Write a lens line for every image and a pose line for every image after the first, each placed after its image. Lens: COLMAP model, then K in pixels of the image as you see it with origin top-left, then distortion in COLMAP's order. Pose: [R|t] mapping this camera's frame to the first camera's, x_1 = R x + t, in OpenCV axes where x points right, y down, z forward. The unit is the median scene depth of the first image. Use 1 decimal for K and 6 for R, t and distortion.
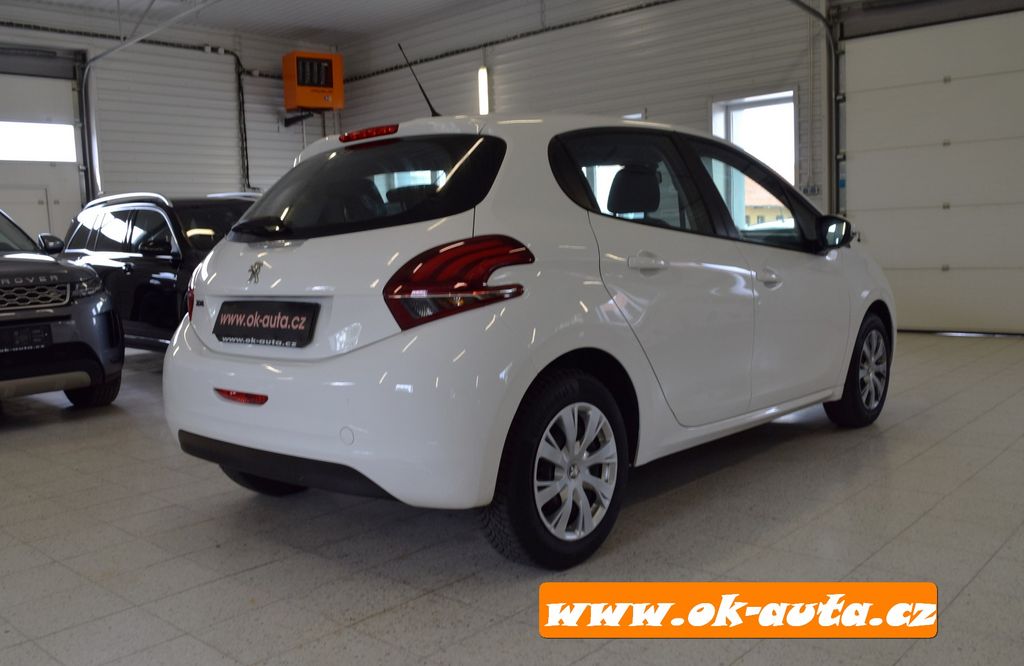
lens RADIAL K [[889.4, 0, 514.6], [0, 889.4, 336.7], [0, 0, 1]] dist [-0.064039, -0.013490]
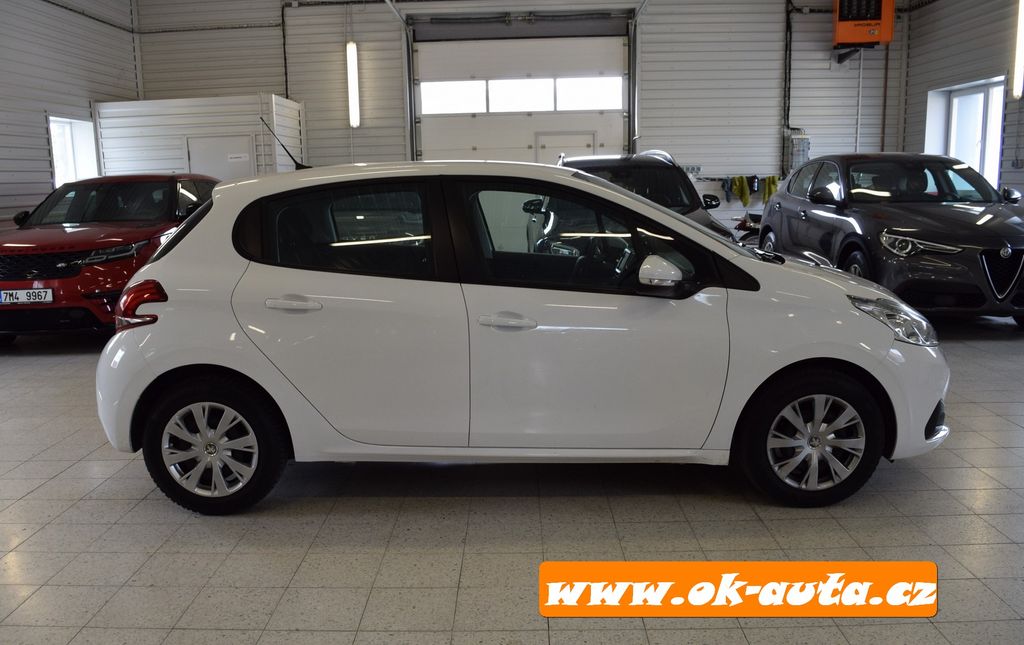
lens RADIAL K [[928.8, 0, 512.7], [0, 928.8, 320.8], [0, 0, 1]] dist [-0.093079, 0.000000]
pose [[0.662922, 0.142410, -0.735019, 1.203375], [-0.081741, 0.989641, 0.118019, -0.219666], [0.744213, -0.018156, 0.667696, 0.331599]]
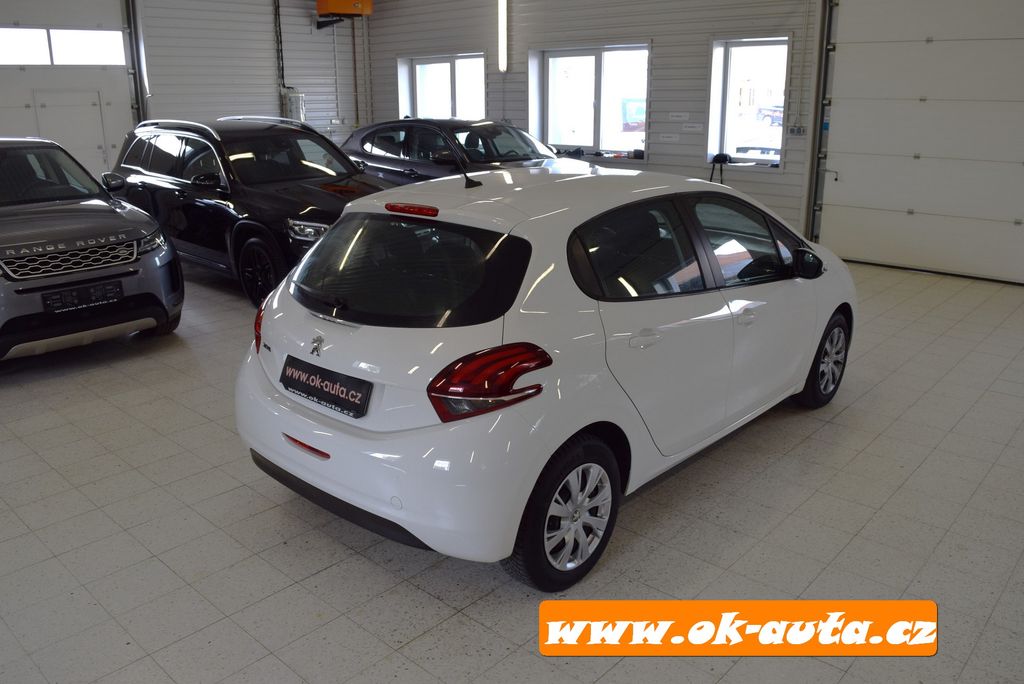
lens RADIAL K [[806.0, 0, 526.9], [0, 806.0, 303.4], [0, 0, 1]] dist [-0.057369, -0.028045]
pose [[0.999331, 0.034317, 0.012644, -0.022623], [-0.035800, 0.988576, 0.146413, -0.258342], [-0.007475, -0.146768, 0.989143, -0.056960]]
